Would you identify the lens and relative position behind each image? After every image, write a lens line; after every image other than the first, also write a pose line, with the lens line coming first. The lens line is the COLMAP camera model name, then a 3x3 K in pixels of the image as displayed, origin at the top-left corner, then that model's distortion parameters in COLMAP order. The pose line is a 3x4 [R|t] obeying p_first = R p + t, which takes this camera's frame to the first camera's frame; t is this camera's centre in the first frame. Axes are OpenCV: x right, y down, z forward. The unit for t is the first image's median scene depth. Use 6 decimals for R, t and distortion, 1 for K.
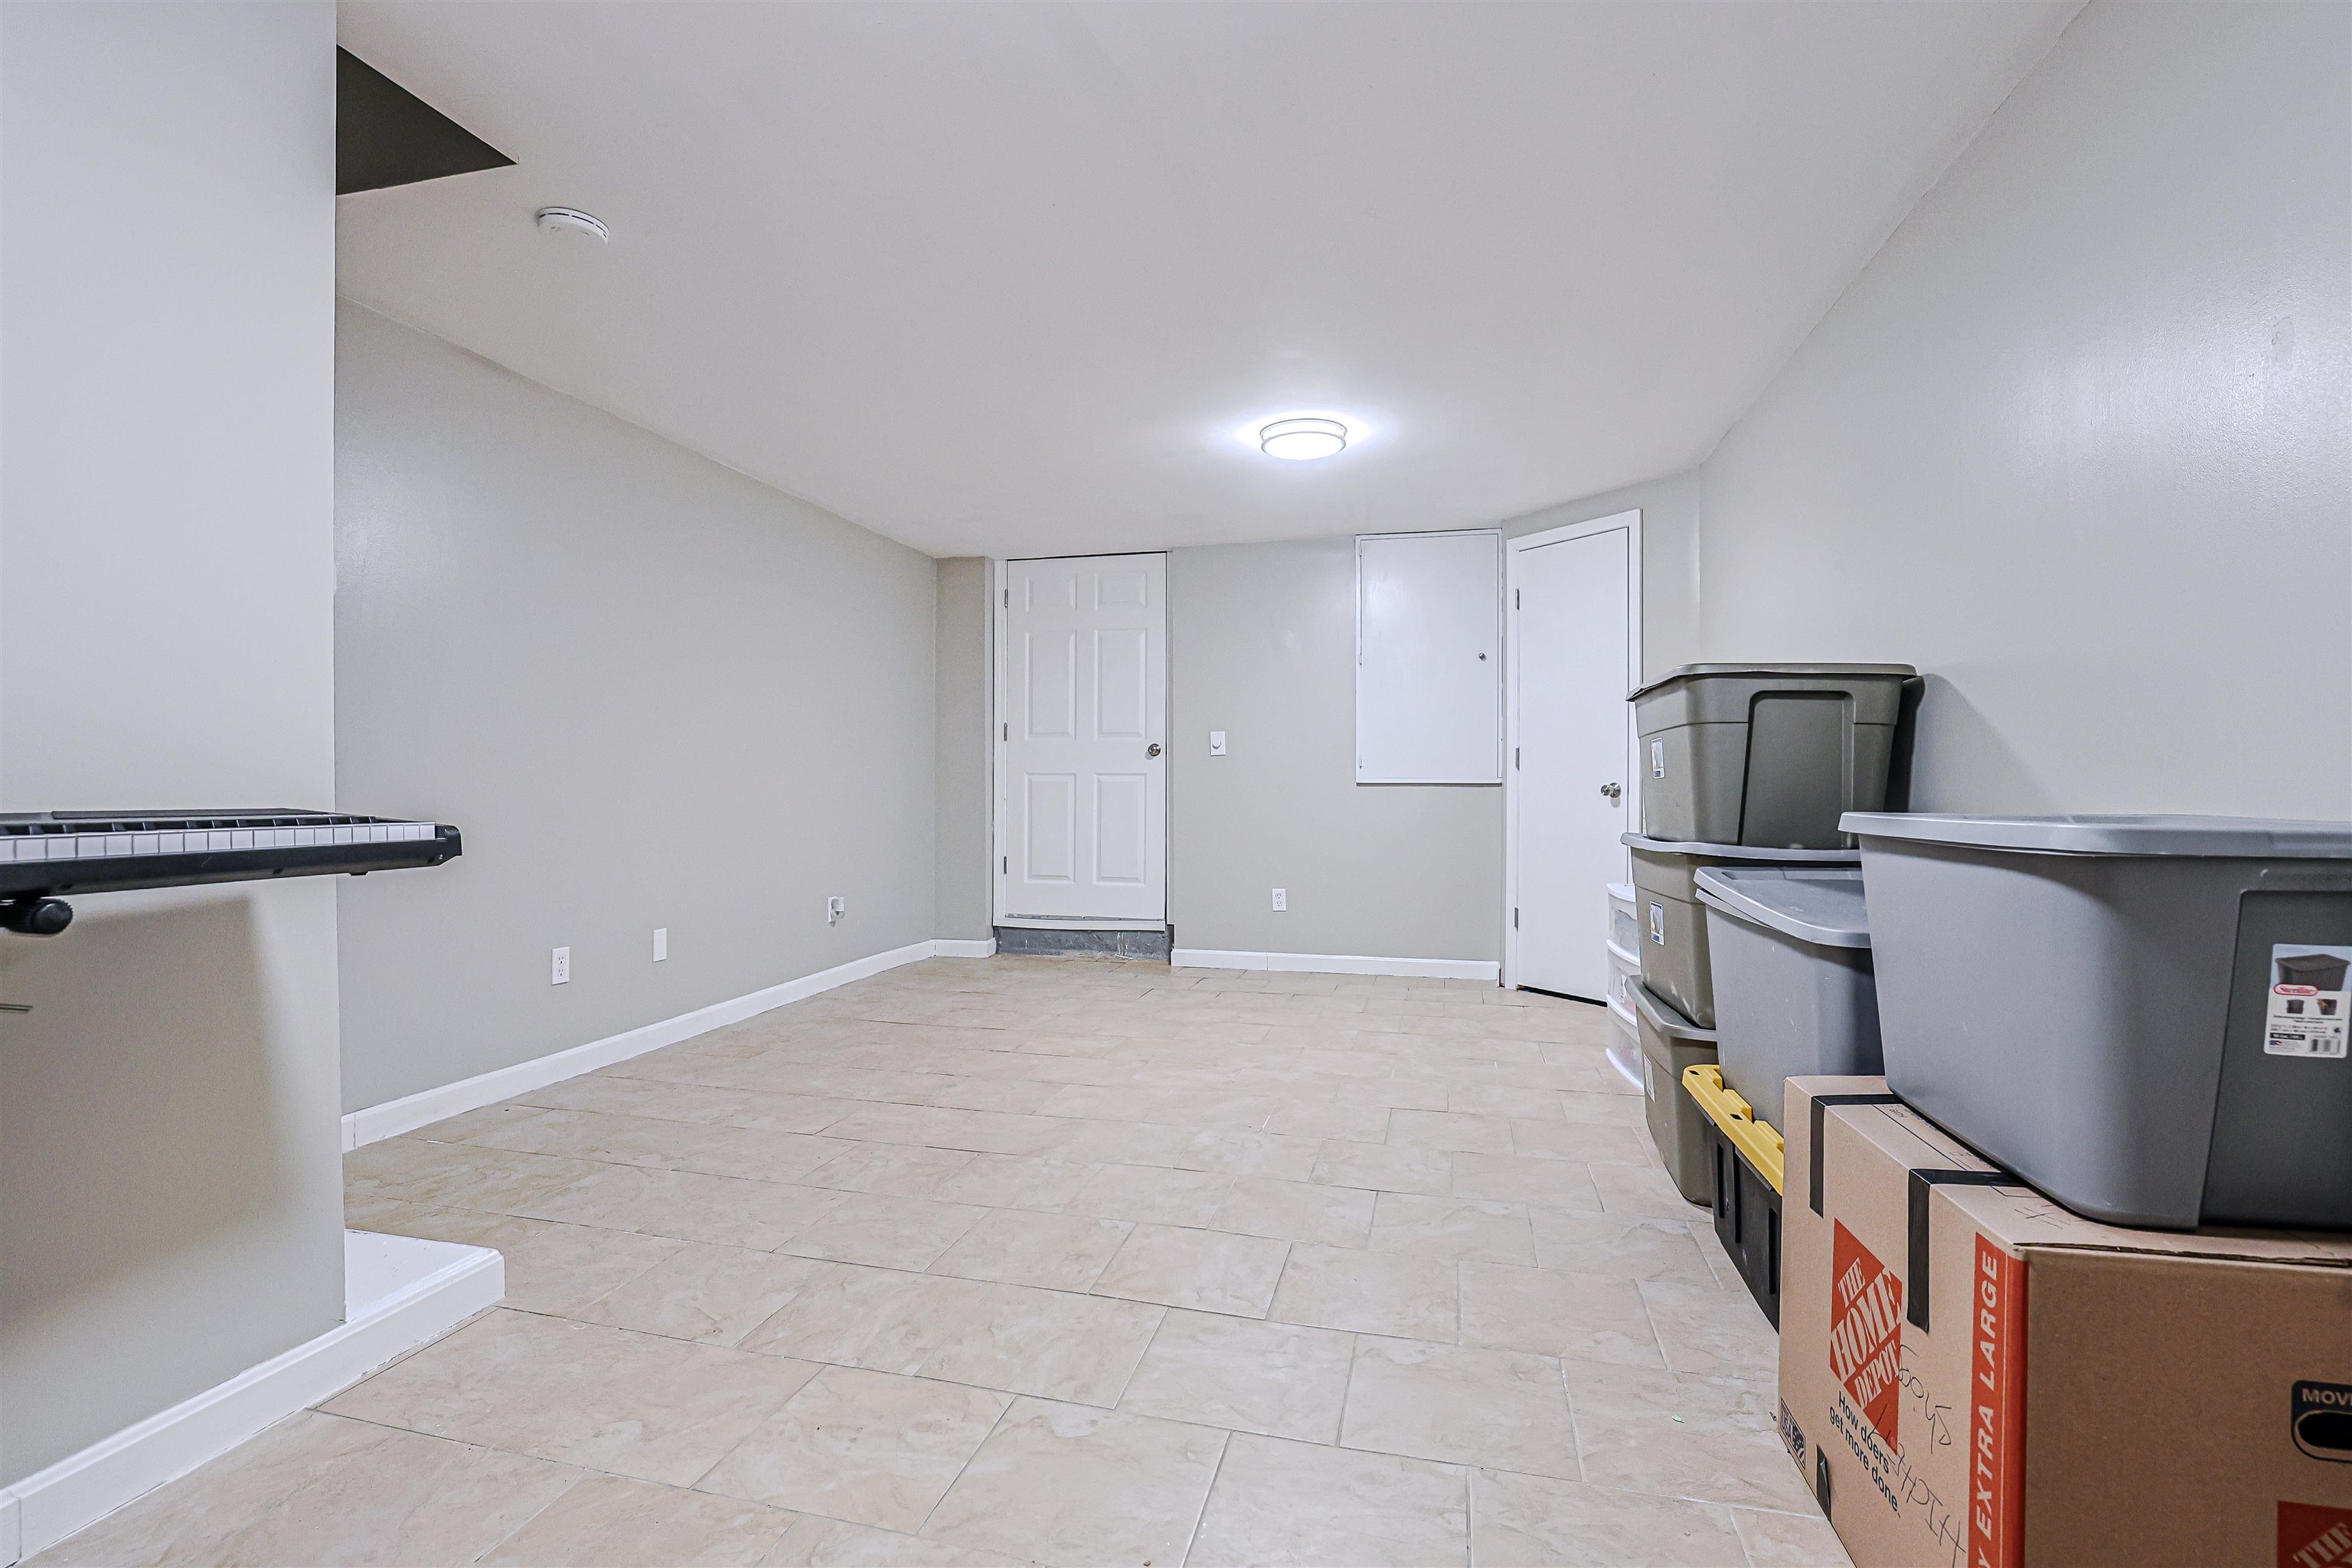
lens RADIAL K [[1065.5, 0, 1182.0], [0, 1065.5, 789.5], [0, 0, 1]] dist [-0.050860, 0.015218]
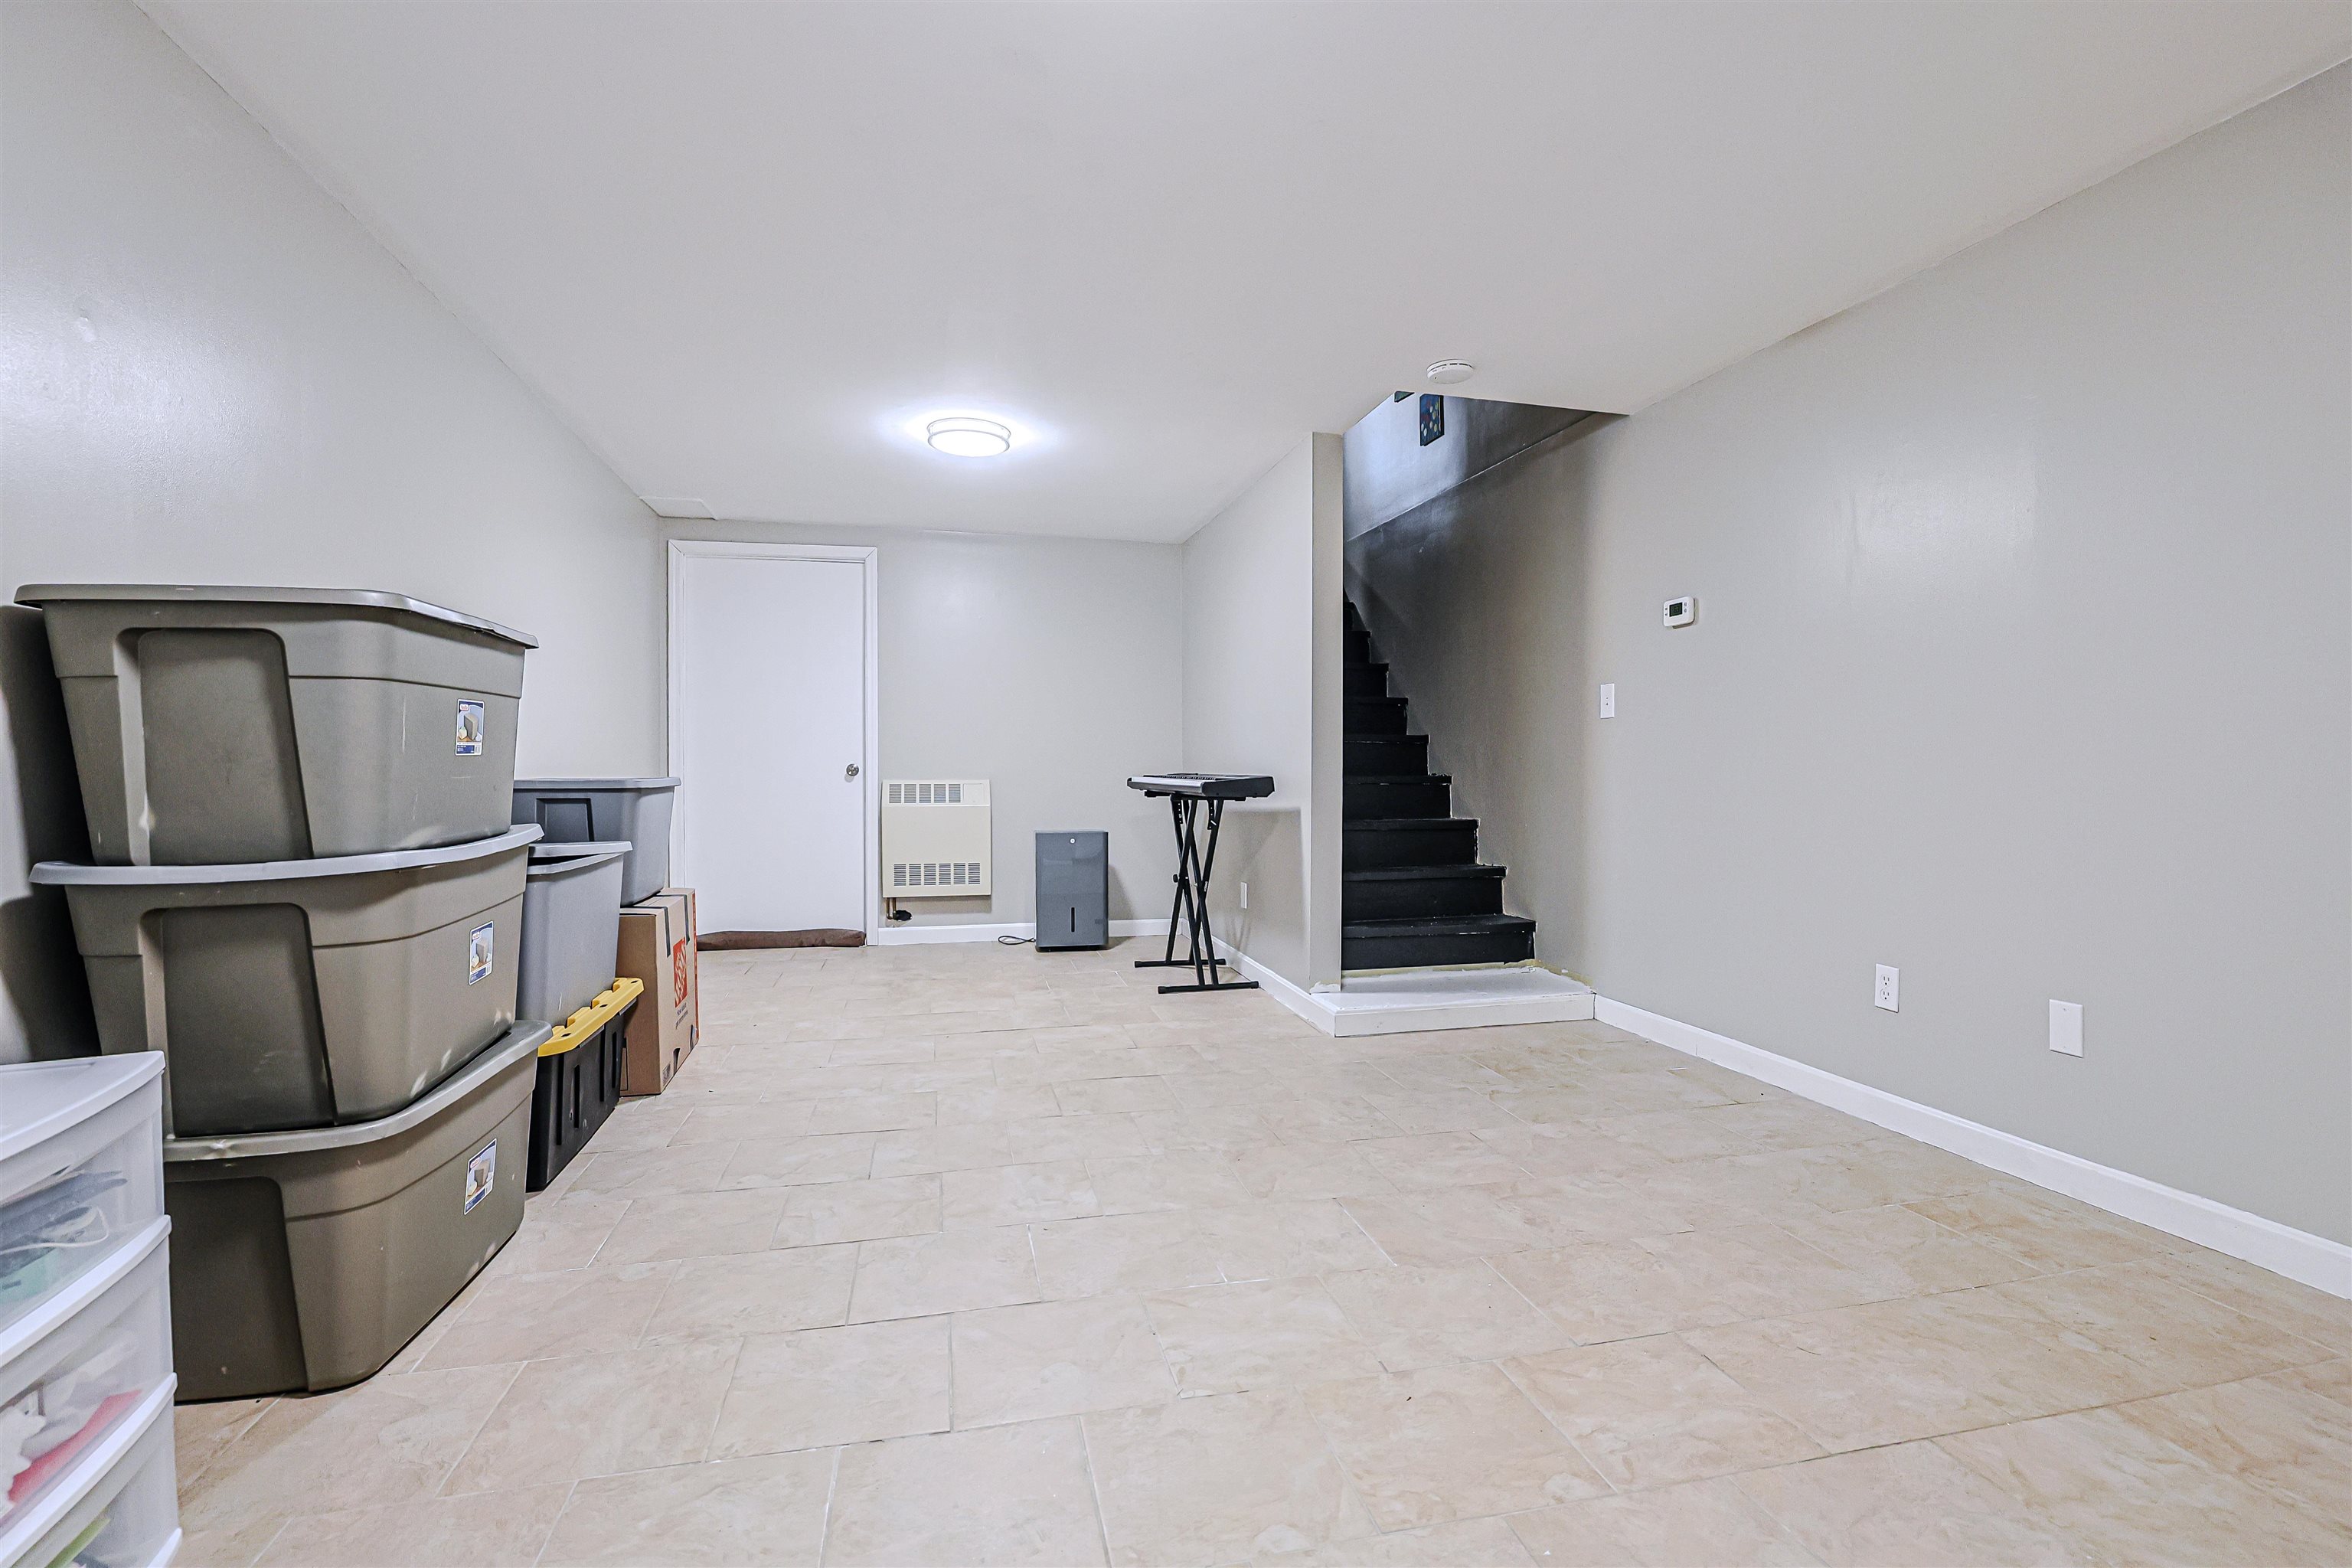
lens RADIAL K [[1080.6, 0, 1179.0], [0, 1080.6, 787.0], [0, 0, 1]] dist [-0.054697, 0.019853]
pose [[-0.893810, 0.006231, -0.448402, 0.333065], [-0.002760, 0.999808, 0.019395, -0.004905], [0.448437, 0.018573, -0.893621, 1.806493]]
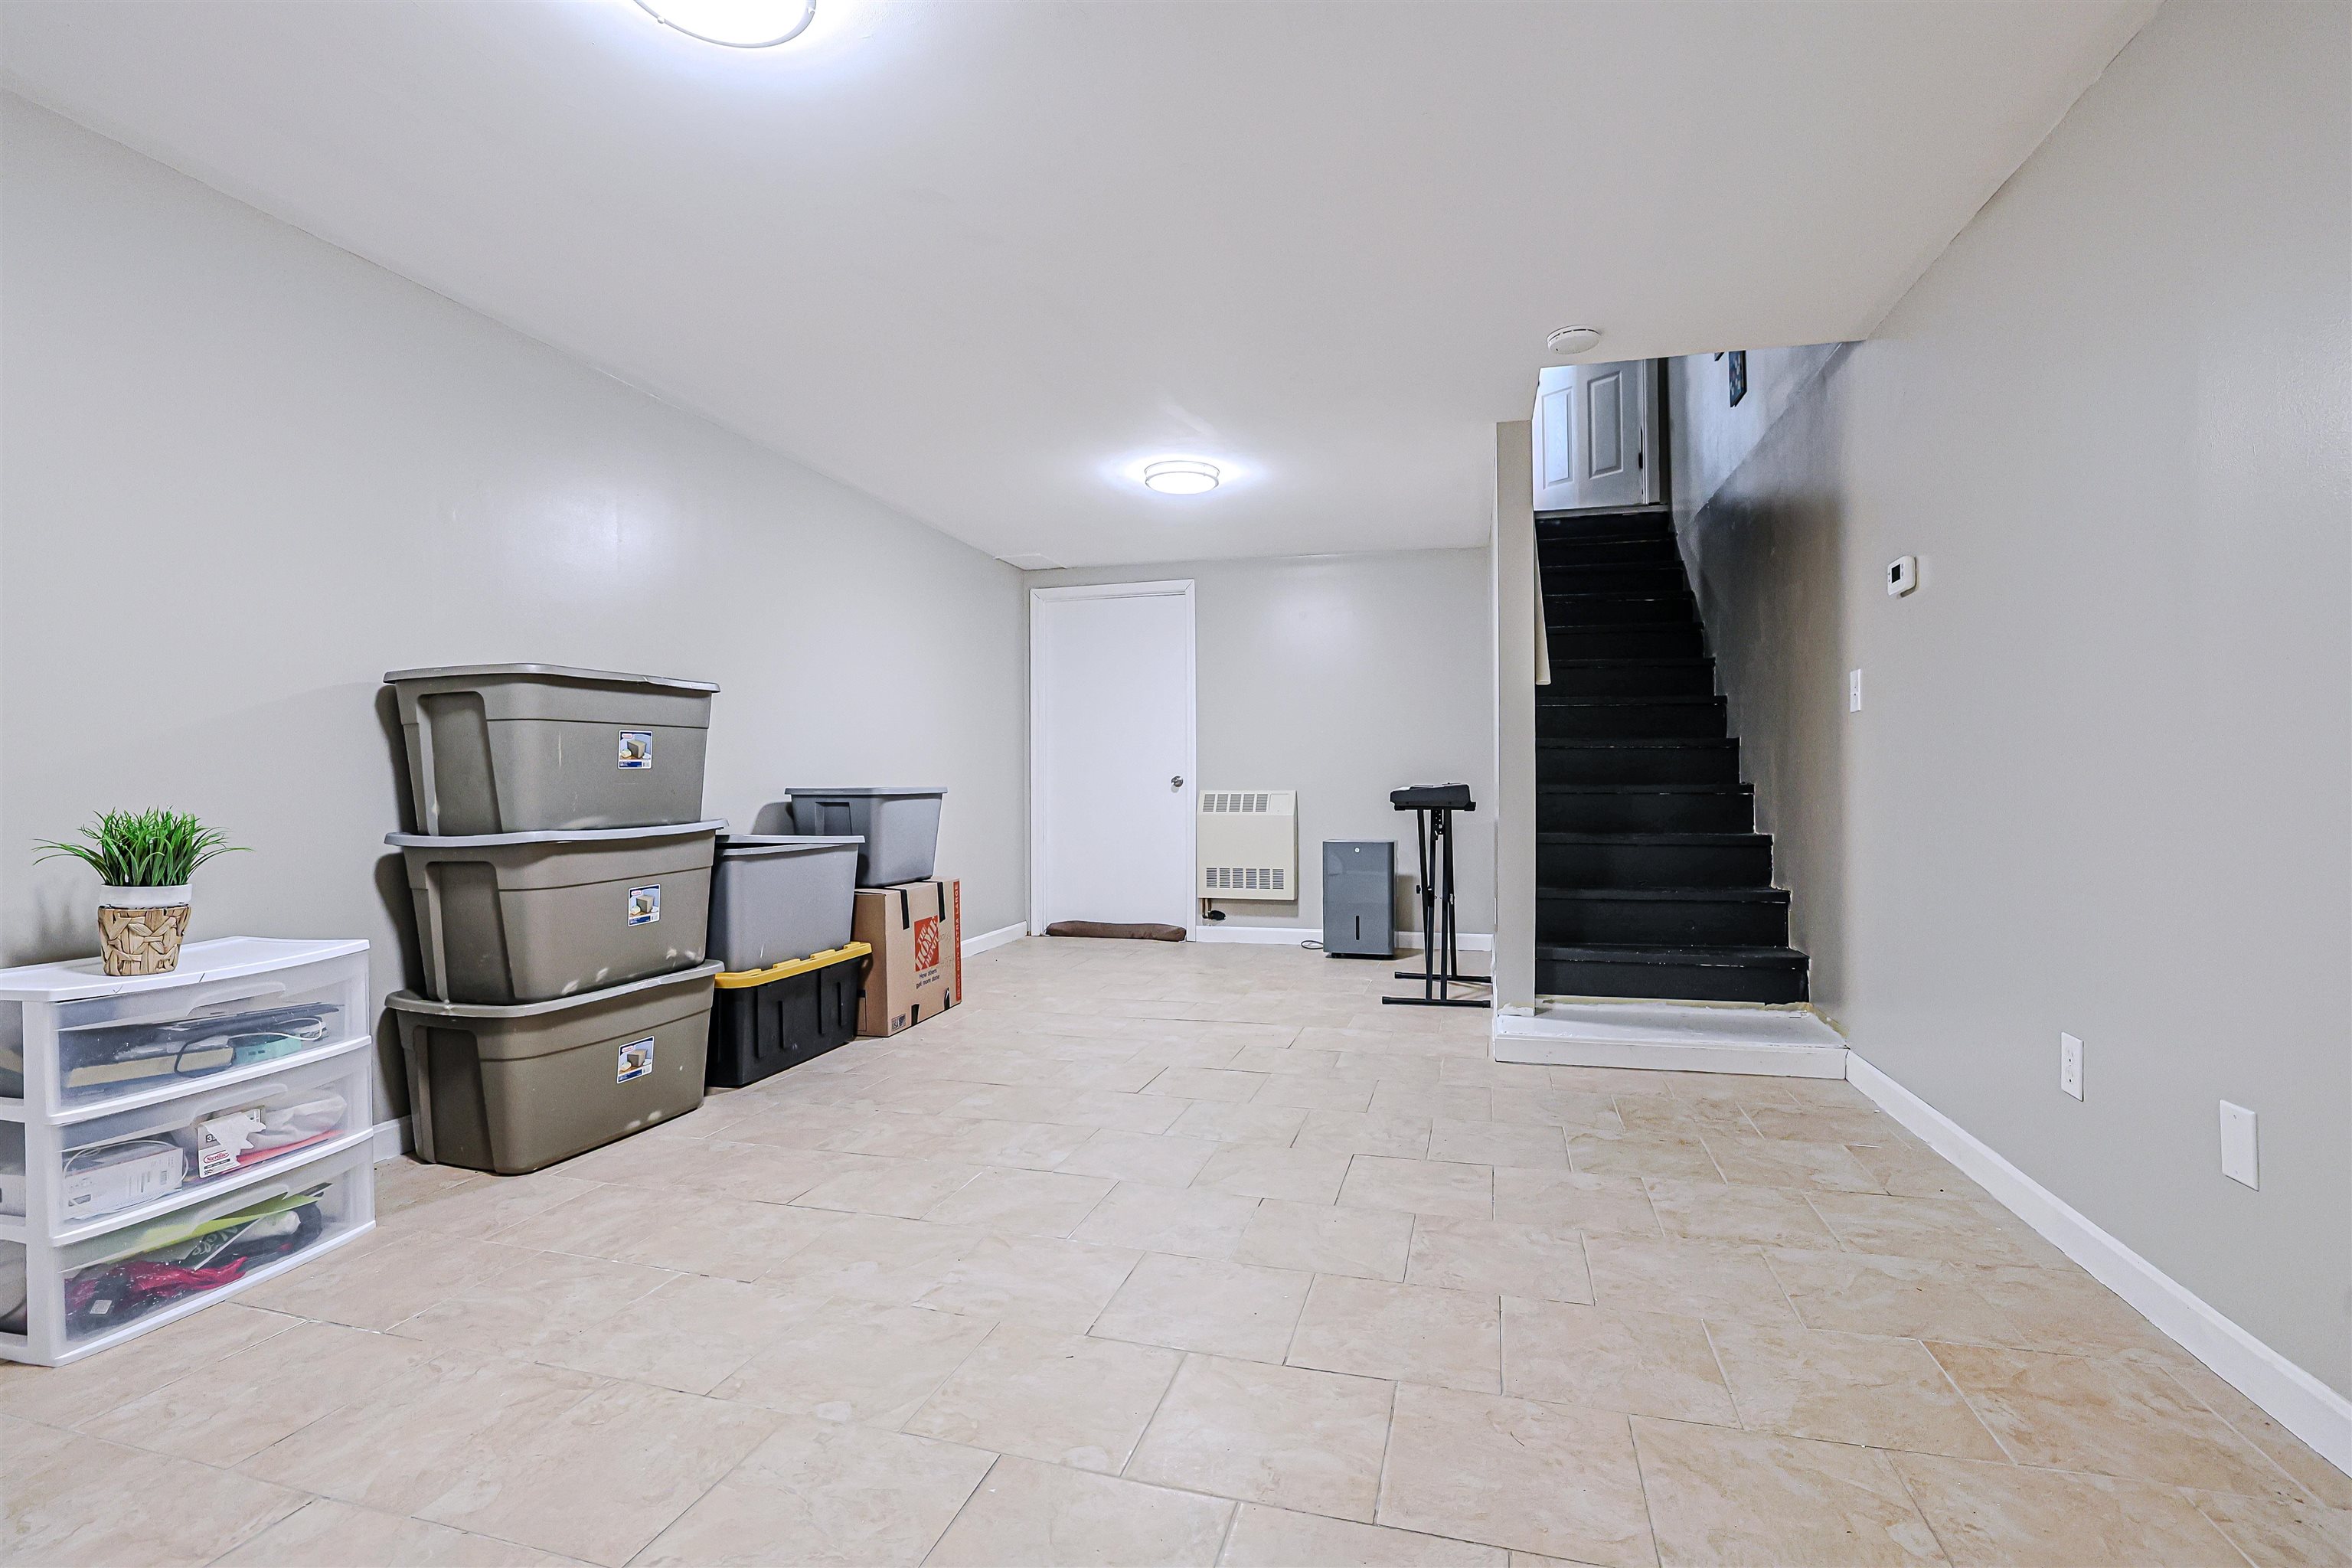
lens RADIAL K [[1079.7, 0, 1170.1], [0, 1079.7, 771.6], [0, 0, 1]] dist [-0.054756, 0.016658]
pose [[-0.998872, 0.003818, 0.047331, -0.125503], [0.003428, 0.999960, -0.008320, 0.002299], [-0.047361, -0.008148, -0.998845, 1.973259]]
